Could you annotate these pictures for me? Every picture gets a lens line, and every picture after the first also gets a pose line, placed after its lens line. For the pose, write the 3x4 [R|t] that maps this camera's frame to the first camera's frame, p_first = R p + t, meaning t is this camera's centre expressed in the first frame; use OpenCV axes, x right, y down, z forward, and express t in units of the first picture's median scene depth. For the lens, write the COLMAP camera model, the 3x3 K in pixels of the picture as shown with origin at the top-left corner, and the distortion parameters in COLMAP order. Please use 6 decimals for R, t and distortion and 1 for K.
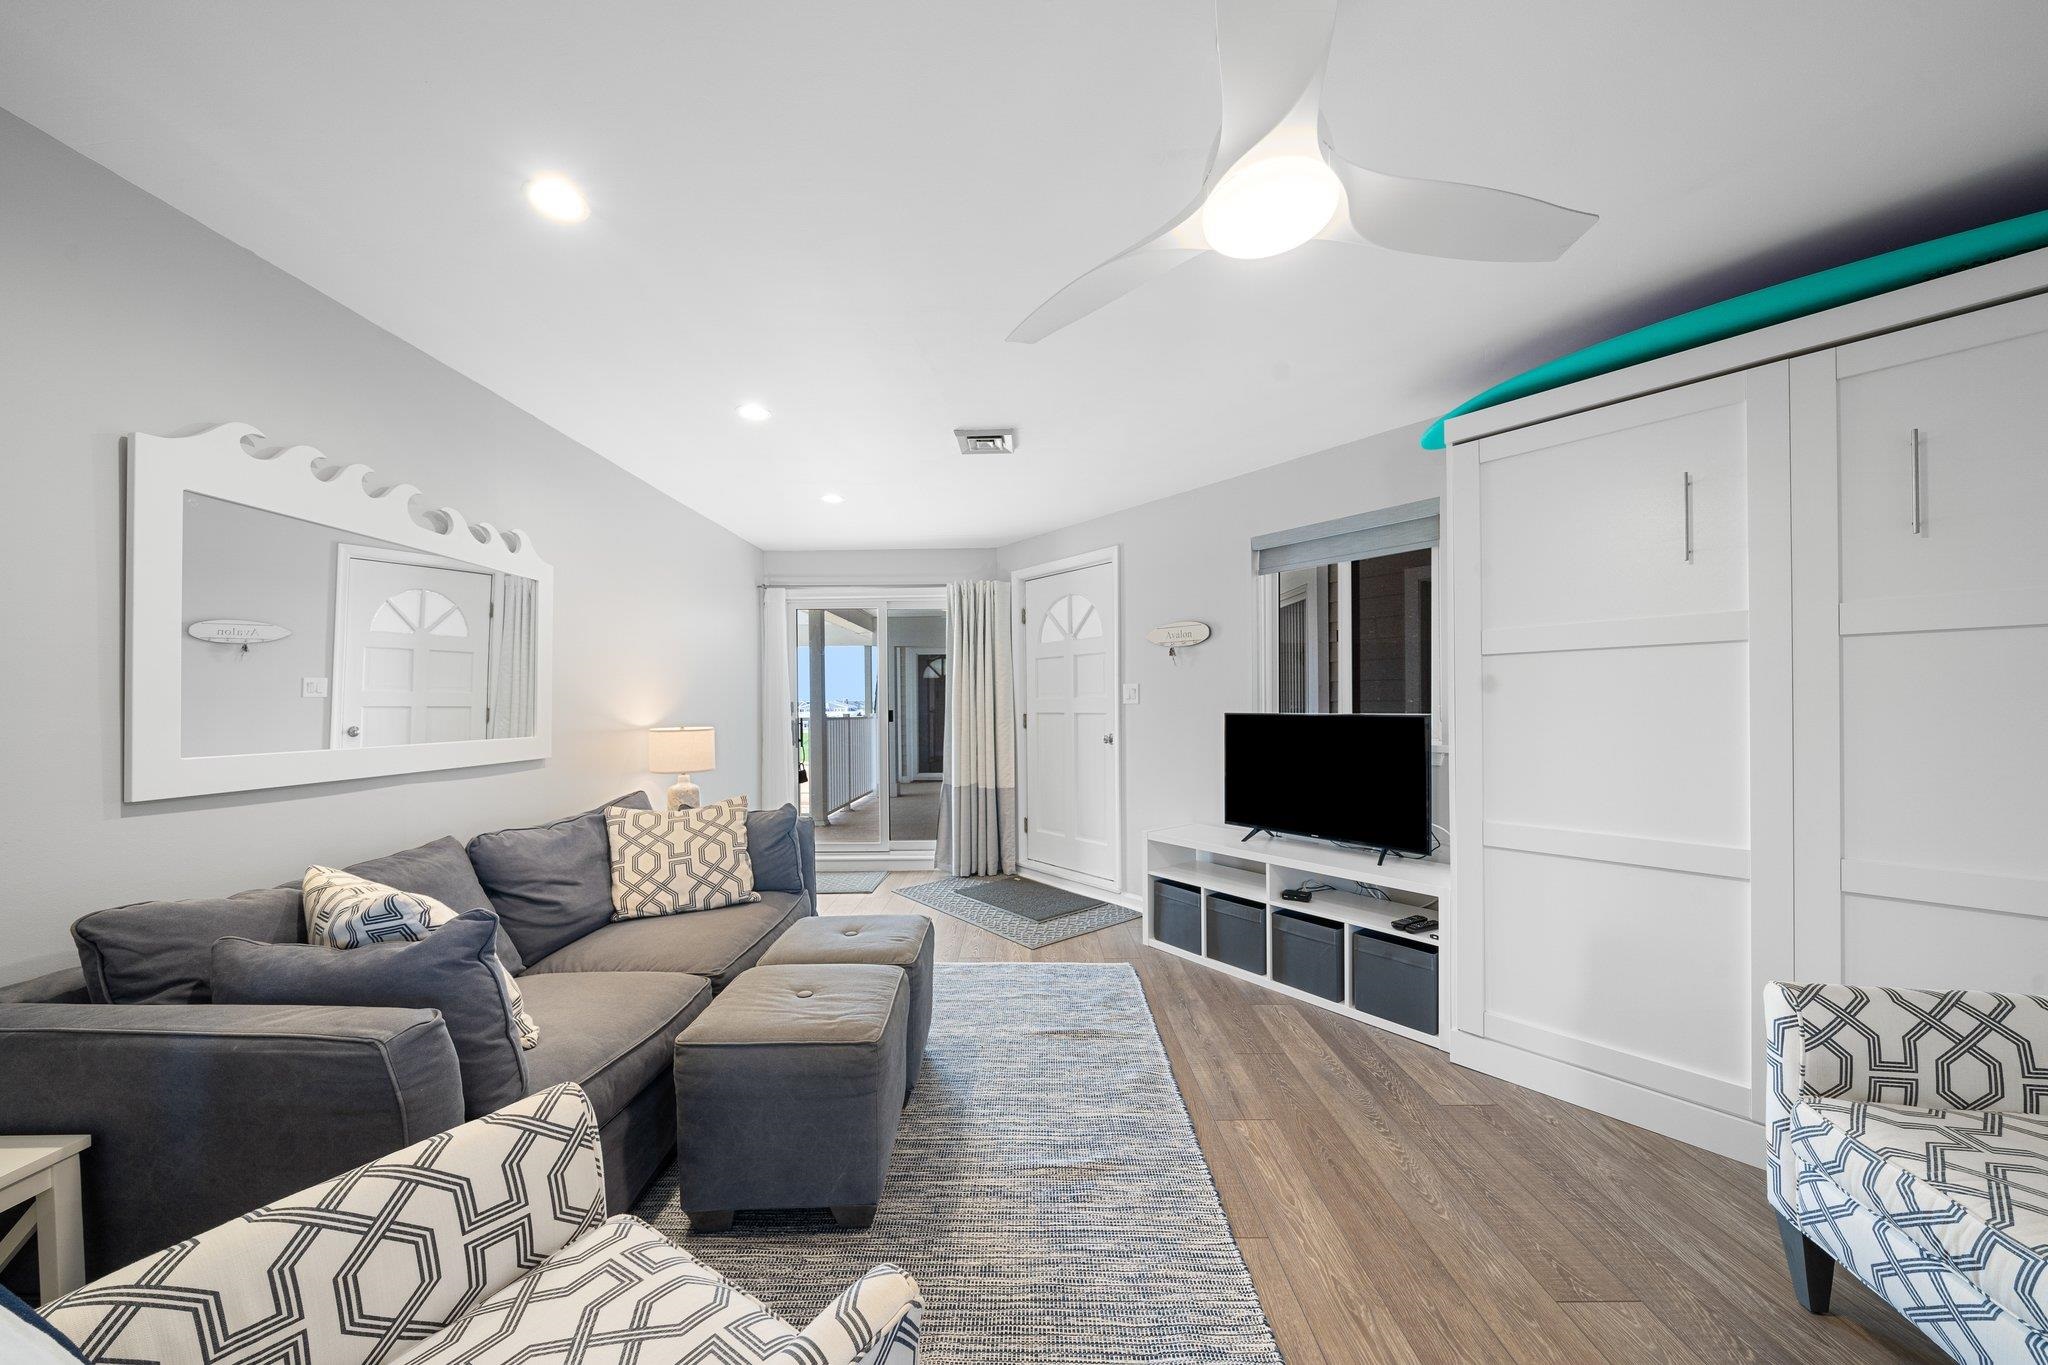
lens RADIAL K [[712.4, 0, 1016.4], [0, 712.4, 707.3], [0, 0, 1]] dist [-0.002014, -0.000101]
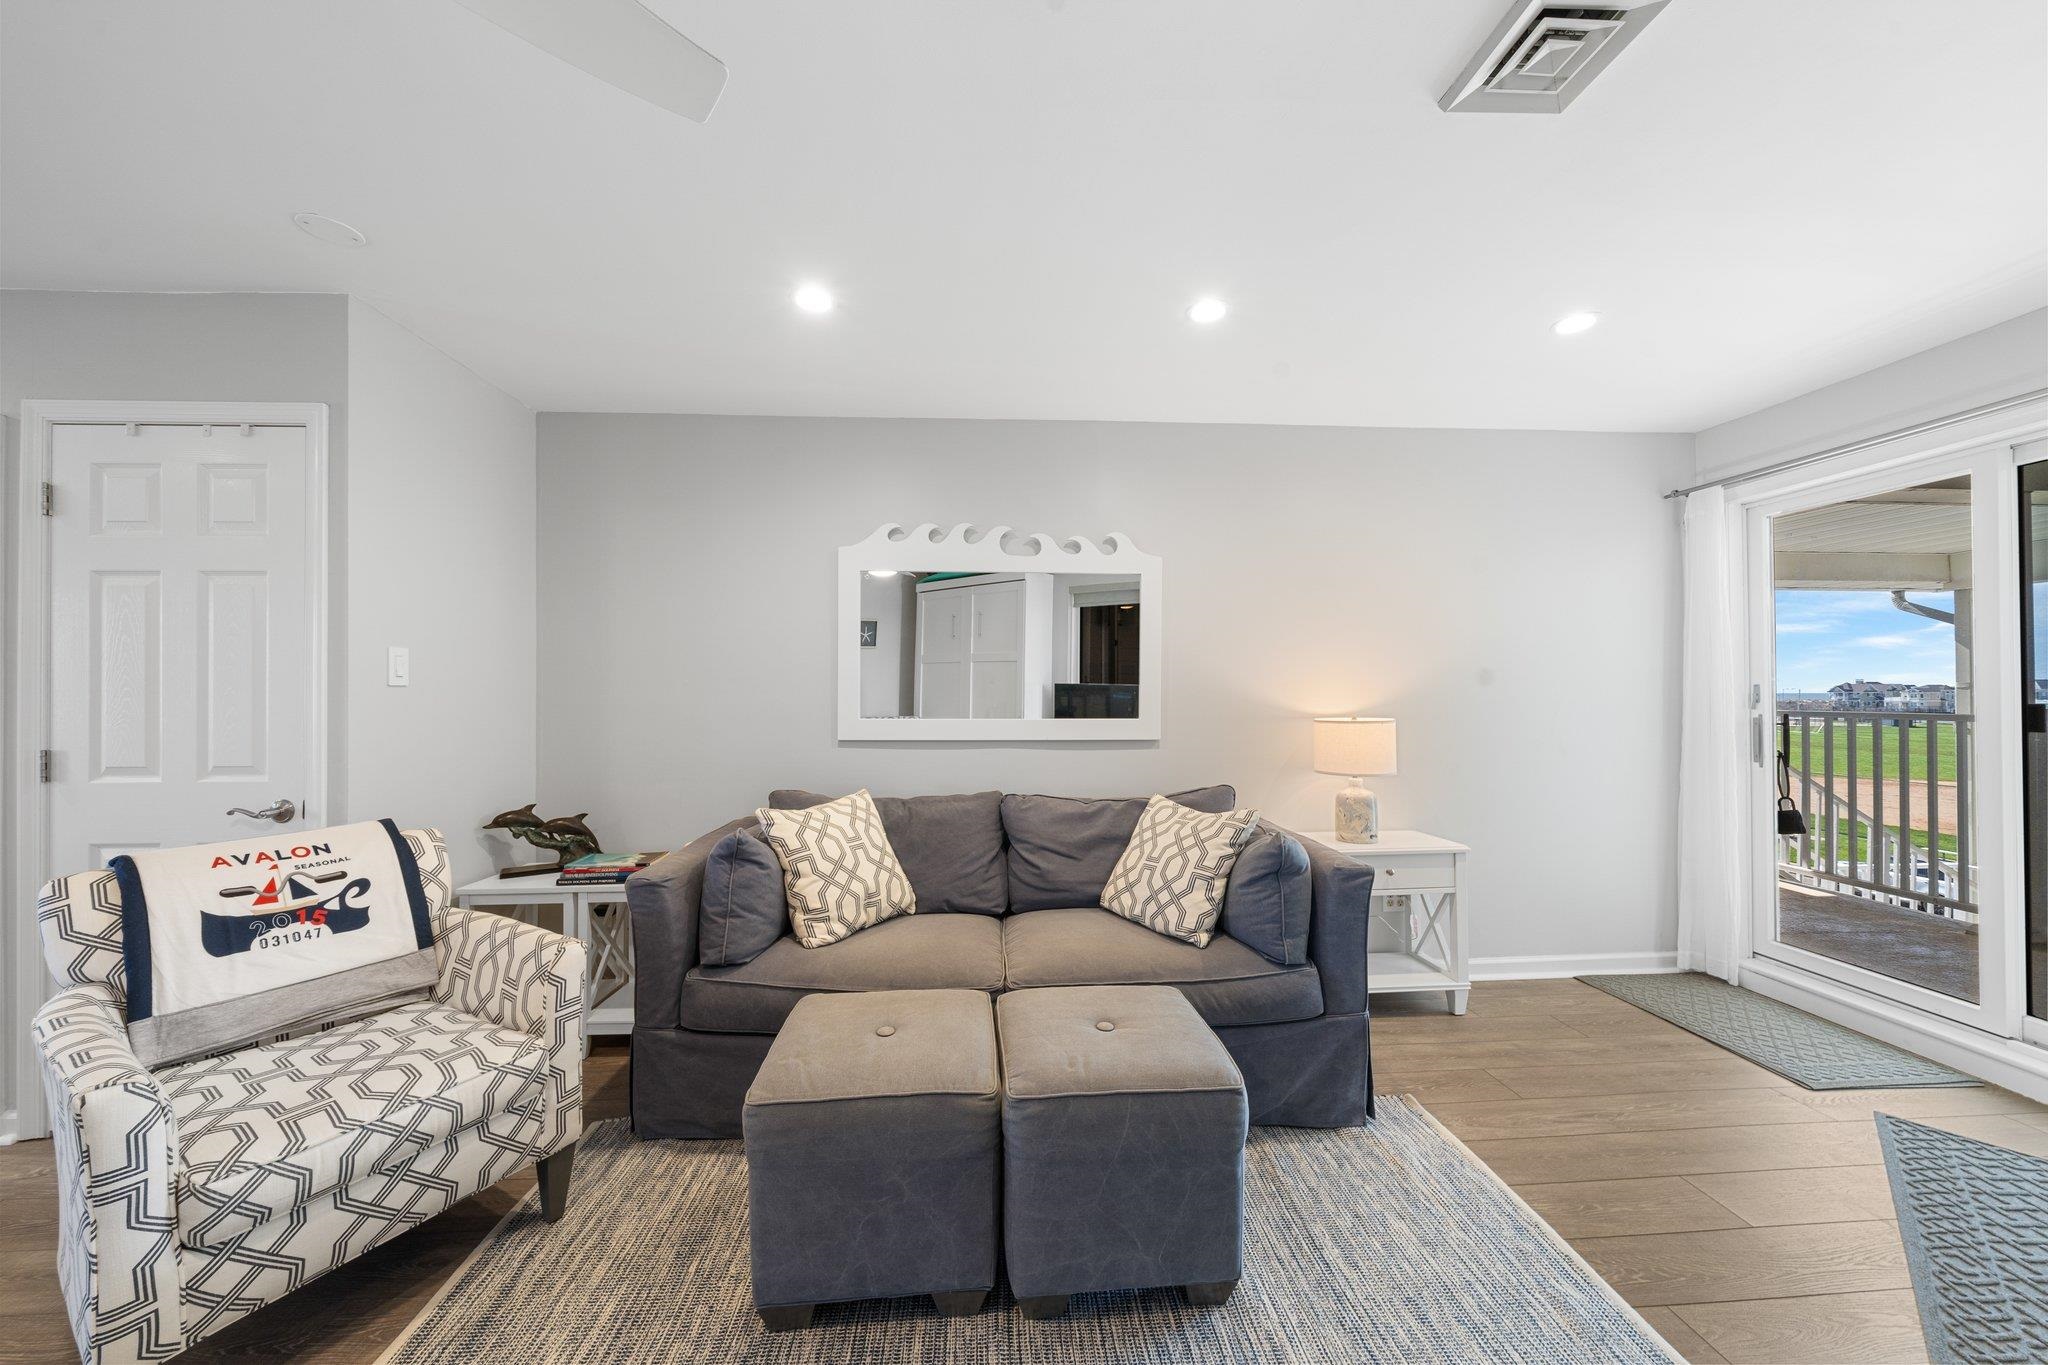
lens RADIAL K [[699.7, 0, 1019.3], [0, 699.7, 686.8], [0, 0, 1]] dist [-0.004573, -0.000248]
pose [[0.066060, 0.002431, -0.997813, 0.362972], [-0.003179, 0.999992, 0.002226, -0.008773], [0.997811, 0.003025, 0.066067, 0.730176]]
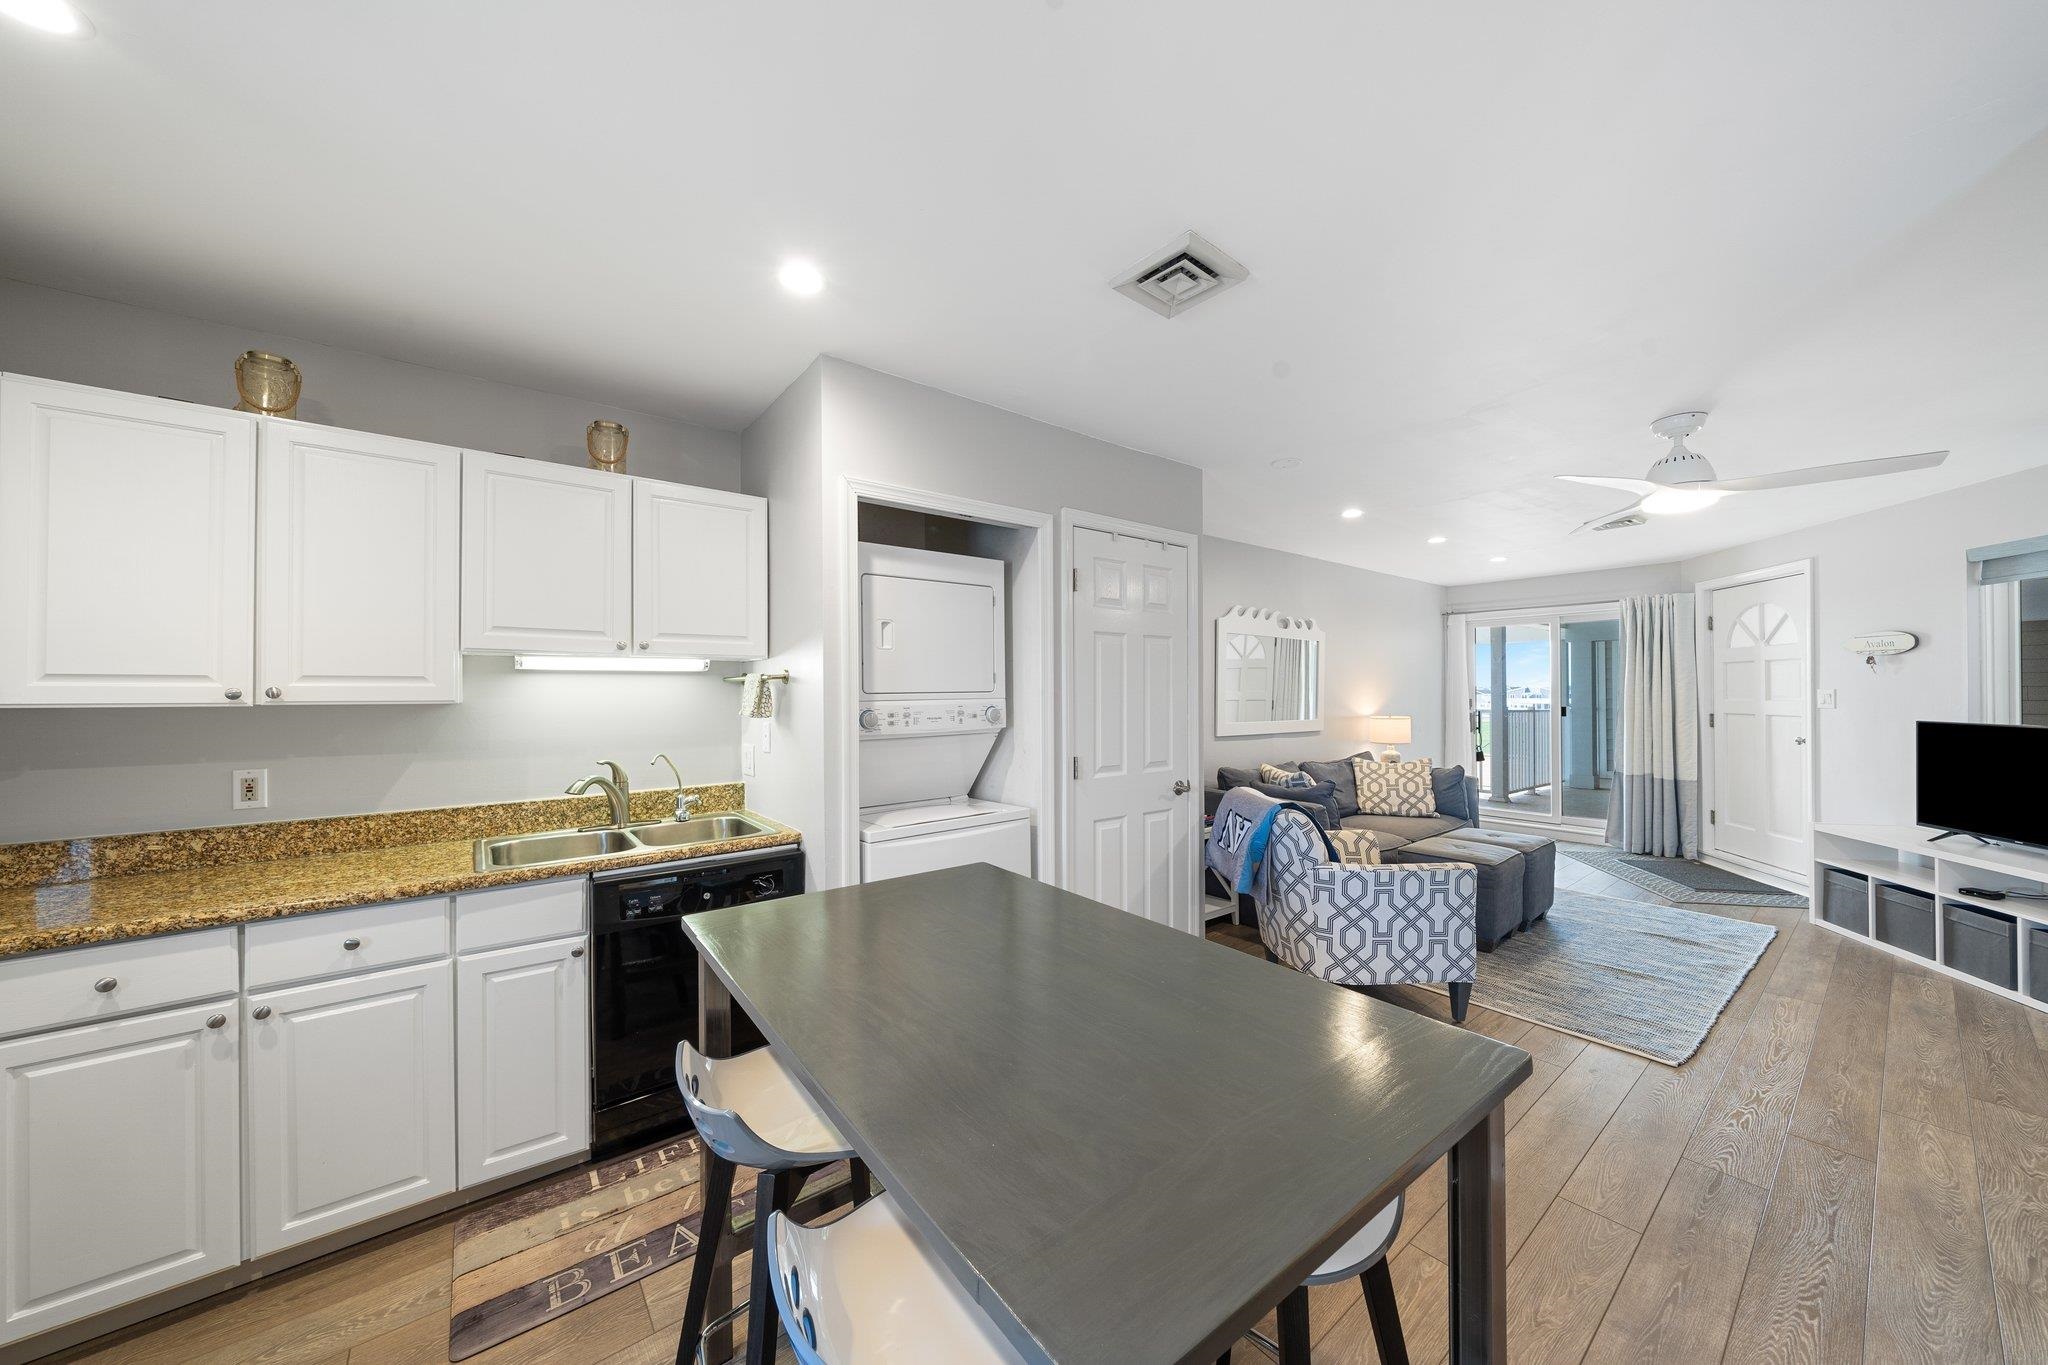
lens RADIAL K [[699.7, 0, 1019.3], [0, 699.7, 686.8], [0, 0, 1]] dist [-0.004573, -0.000248]
pose [[0.621043, 0.001886, -0.783774, 0.335973], [-0.007410, 0.999967, -0.003466, -0.036320], [0.783741, 0.007960, 0.621036, -0.858715]]
